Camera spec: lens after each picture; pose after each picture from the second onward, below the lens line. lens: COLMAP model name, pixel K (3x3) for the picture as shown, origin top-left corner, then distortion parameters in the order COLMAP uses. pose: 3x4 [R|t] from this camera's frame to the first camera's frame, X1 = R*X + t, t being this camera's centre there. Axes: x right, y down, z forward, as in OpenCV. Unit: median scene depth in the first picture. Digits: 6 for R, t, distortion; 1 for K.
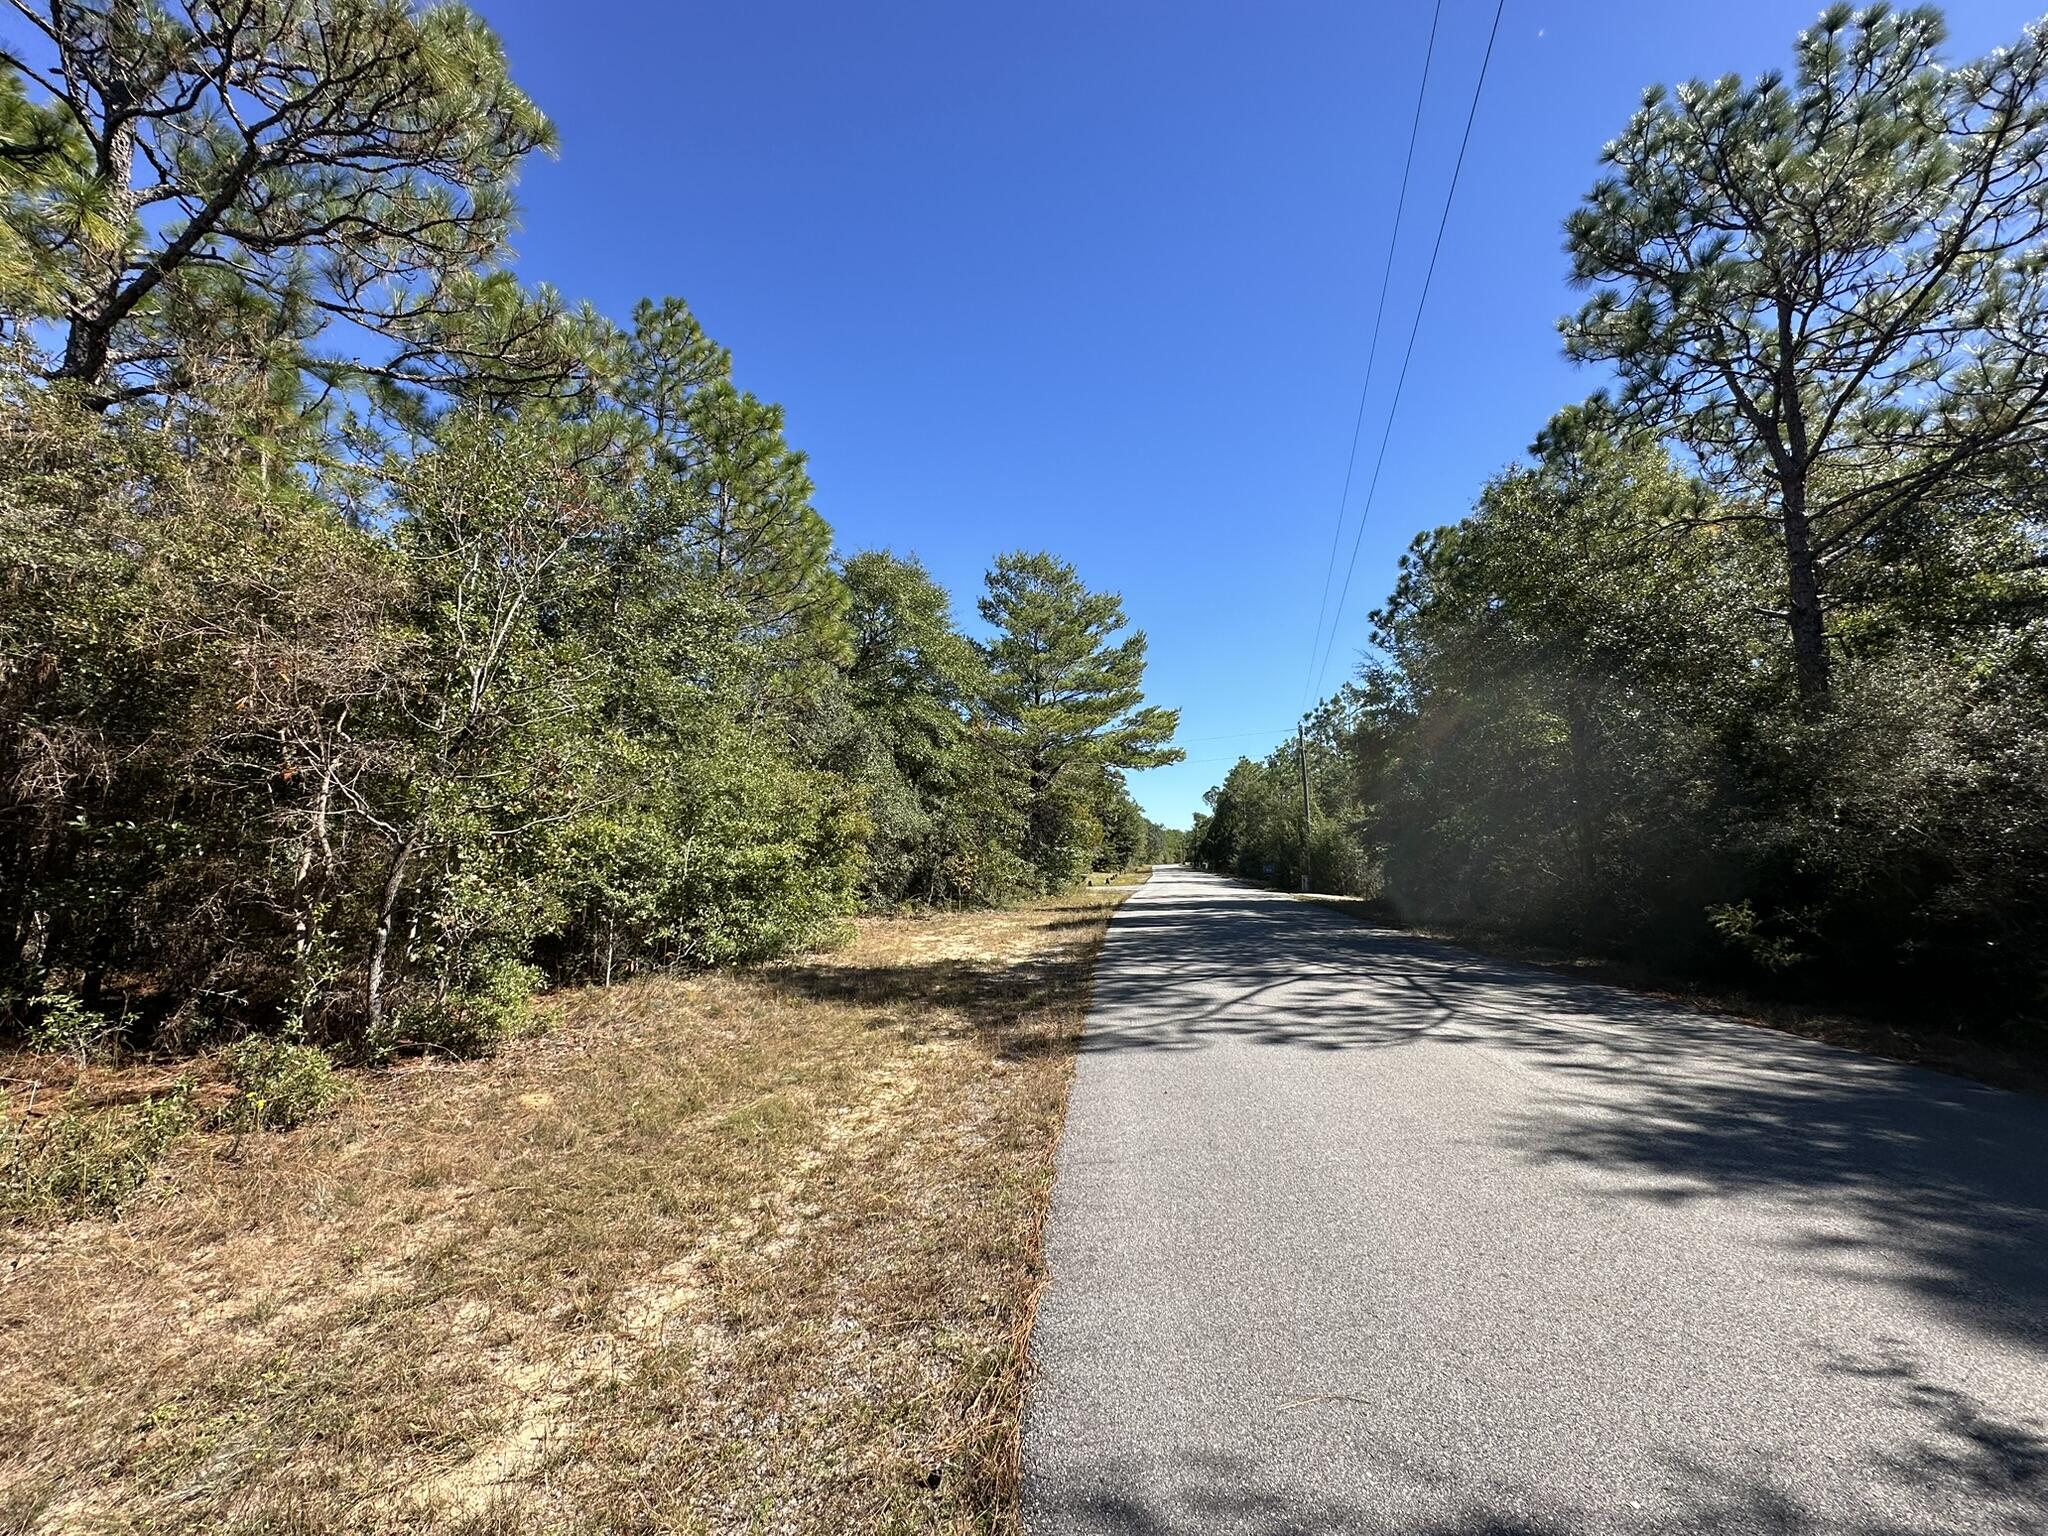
lens RADIAL K [[809.5, 0, 1026.9], [0, 809.5, 766.5], [0, 0, 1]] dist [-0.005100, 0.000372]
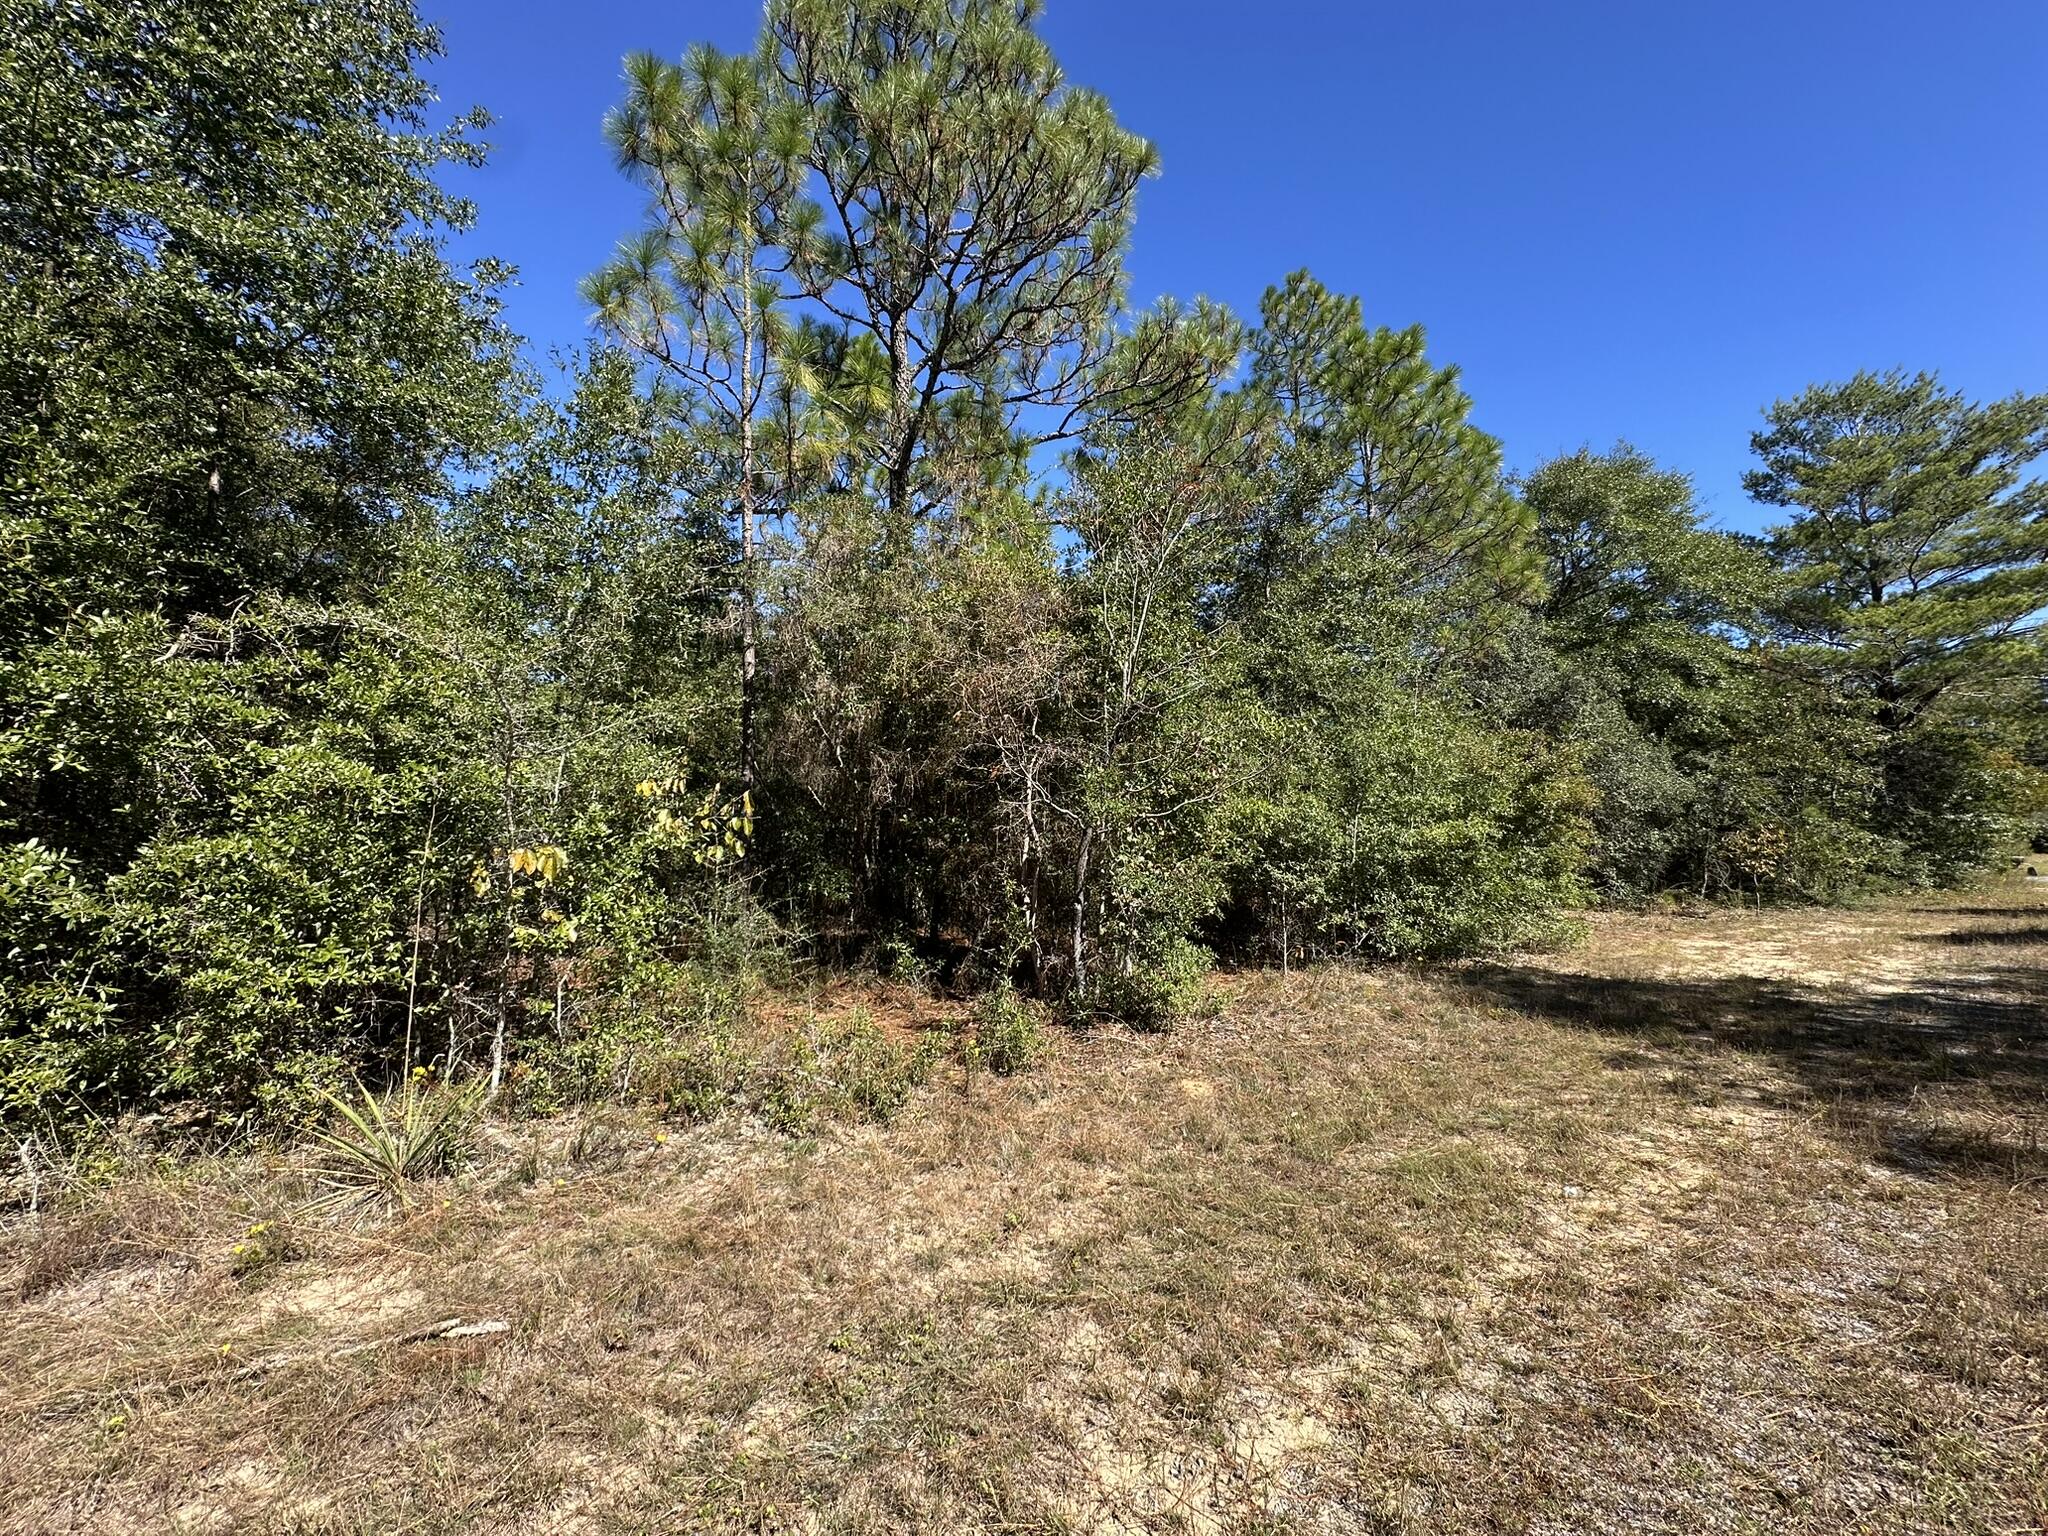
lens RADIAL K [[809.5, 0, 1026.9], [0, 809.5, 766.5], [0, 0, 1]] dist [-0.005100, 0.000372]
pose [[0.688259, -0.083052, -0.720696, -0.010099], [0.096869, 0.995050, -0.022159, 0.016964], [0.718969, -0.054562, 0.692897, 0.105734]]
